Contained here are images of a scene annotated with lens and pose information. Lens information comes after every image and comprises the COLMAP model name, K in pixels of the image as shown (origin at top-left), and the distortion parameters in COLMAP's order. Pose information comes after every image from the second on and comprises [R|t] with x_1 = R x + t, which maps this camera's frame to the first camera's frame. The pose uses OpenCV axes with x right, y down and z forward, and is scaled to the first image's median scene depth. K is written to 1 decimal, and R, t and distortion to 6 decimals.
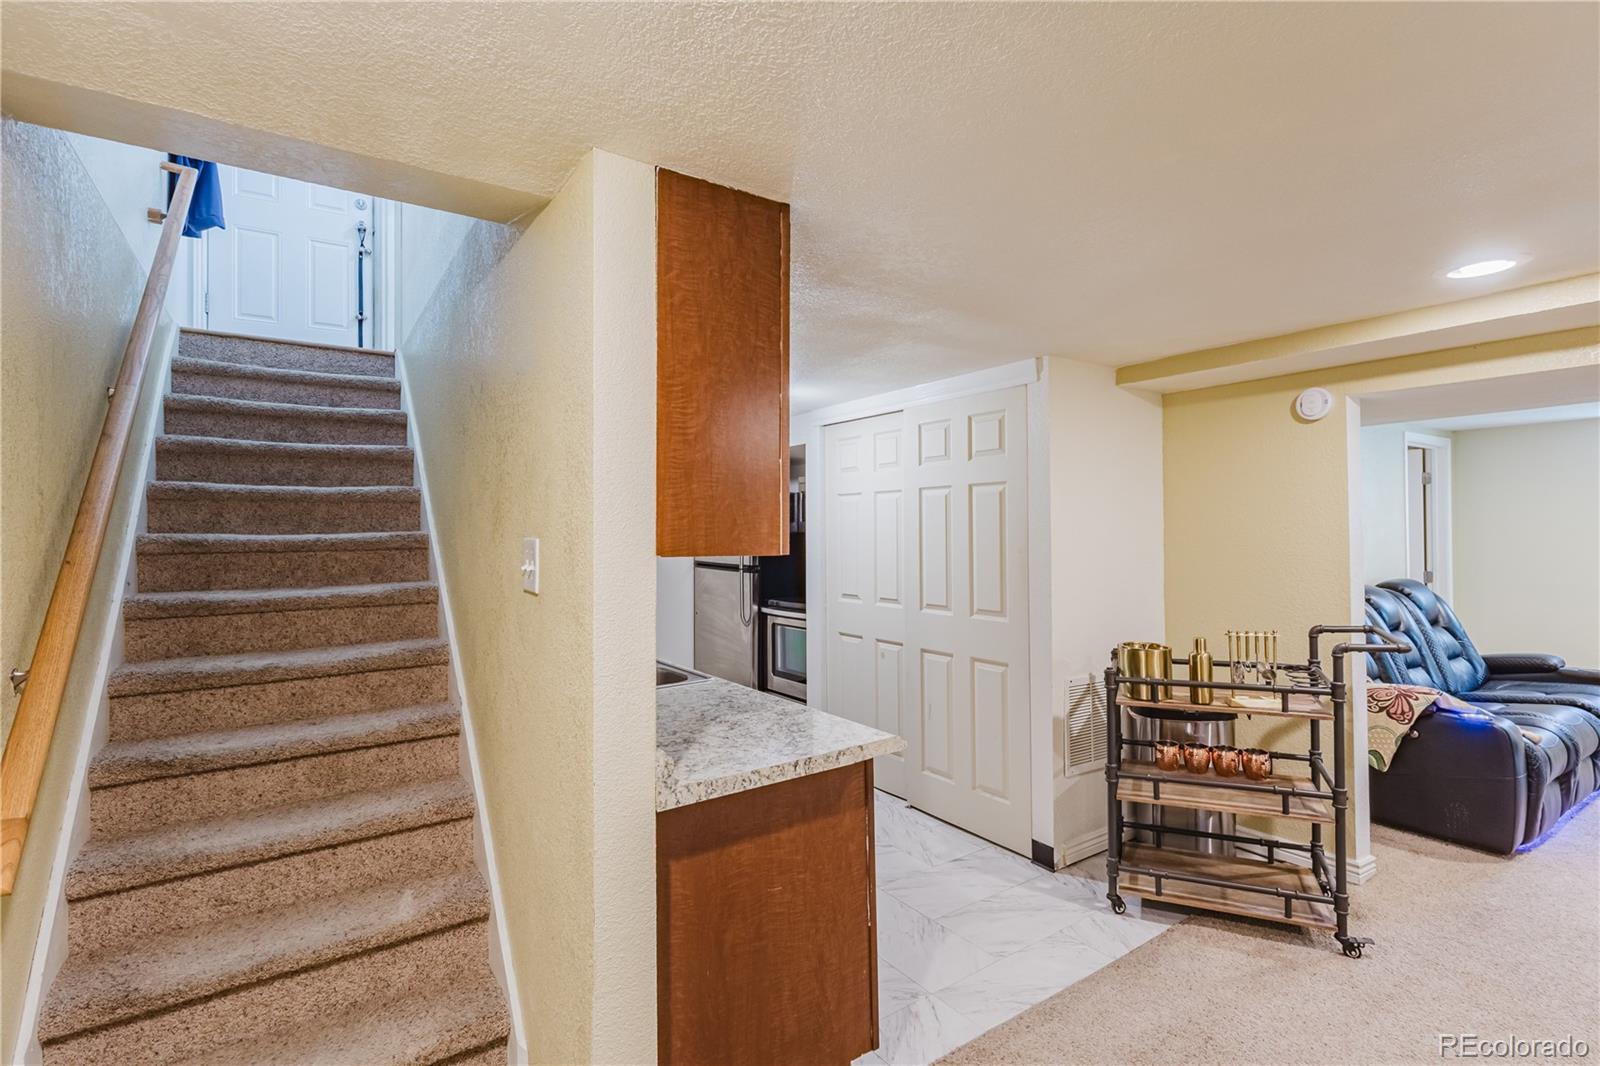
lens RADIAL K [[741.4, 0, 807.0], [0, 741.4, 528.7], [0, 0, 1]] dist [0.002800, 0.001857]
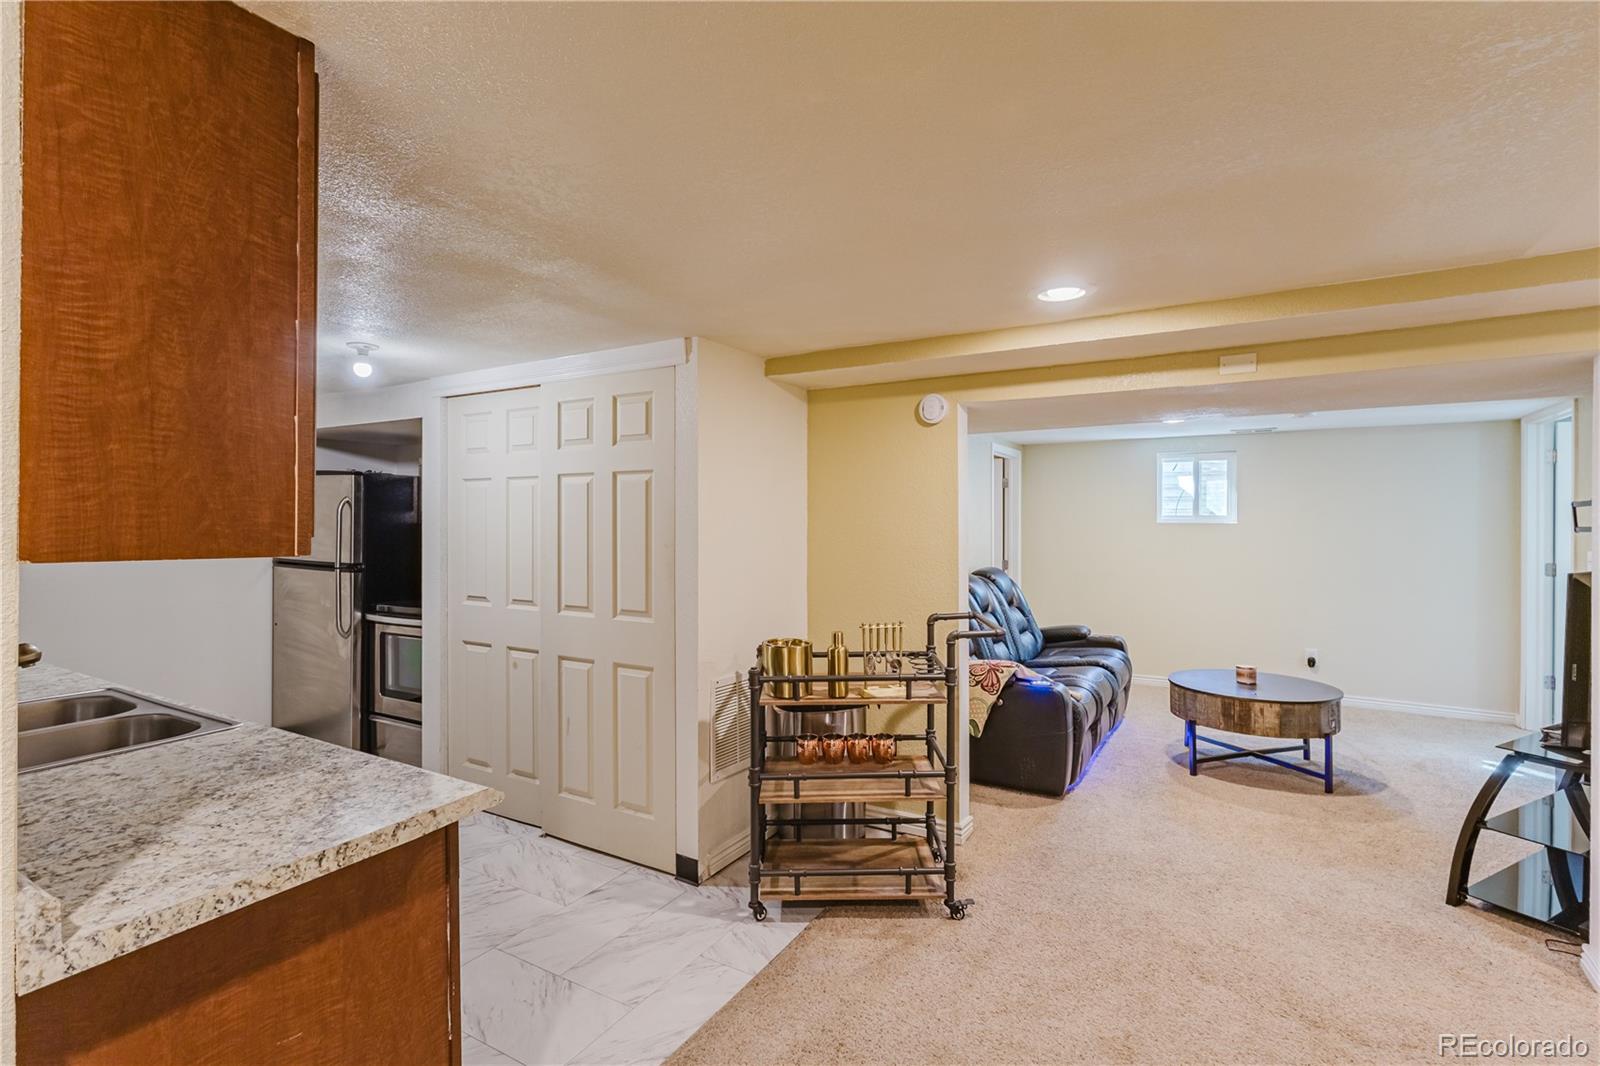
lens RADIAL K [[741.4, 0, 799.0], [0, 741.4, 528.9], [0, 0, 1]] dist [0.002800, 0.001857]
pose [[0.907537, 0.005852, 0.419931, 0.056145], [-0.010226, 0.999914, 0.008167, 0.000007], [-0.419848, -0.011706, 0.907519, 0.105821]]
